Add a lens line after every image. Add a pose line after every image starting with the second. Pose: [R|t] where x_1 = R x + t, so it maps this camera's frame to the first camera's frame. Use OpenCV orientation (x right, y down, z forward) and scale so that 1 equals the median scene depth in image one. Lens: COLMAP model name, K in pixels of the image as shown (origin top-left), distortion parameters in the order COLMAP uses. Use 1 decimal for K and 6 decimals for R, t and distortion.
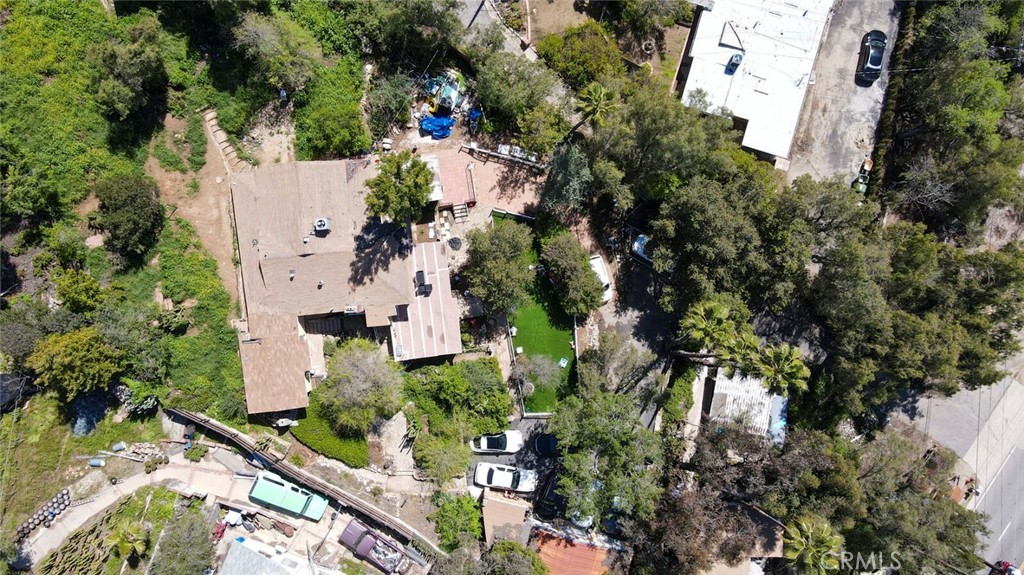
lens RADIAL K [[751.5, 0, 509.4], [0, 751.5, 283.4], [0, 0, 1]] dist [0.012281, 0.008991]
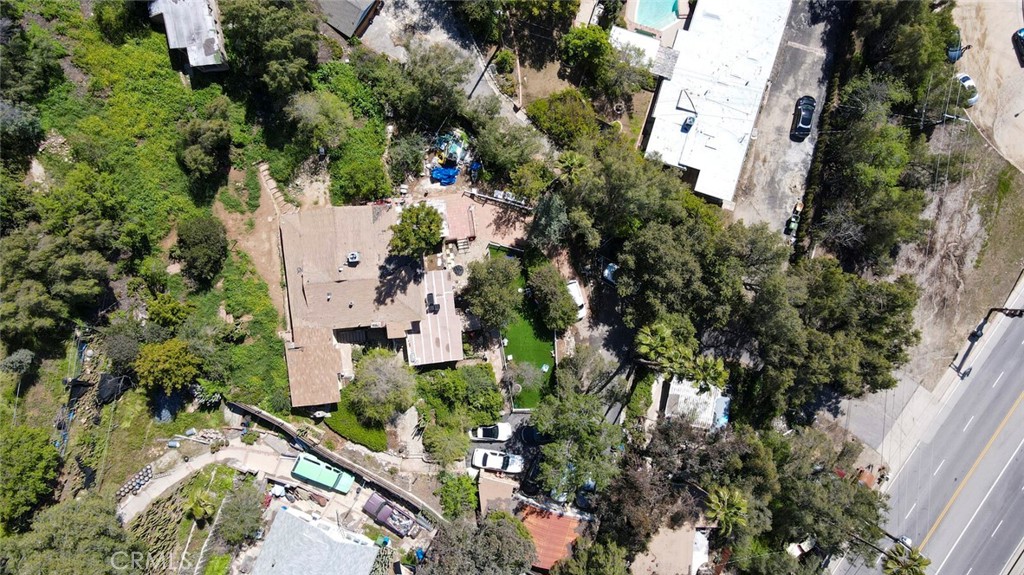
lens RADIAL K [[751.5, 0, 506.9], [0, 751.5, 282.8], [0, 0, 1]] dist [0.012281, 0.008991]
pose [[0.999939, 0.010348, 0.003905, 0.002601], [-0.010352, 0.999946, 0.001081, -0.036549], [-0.003893, -0.001122, 0.999992, -0.240230]]
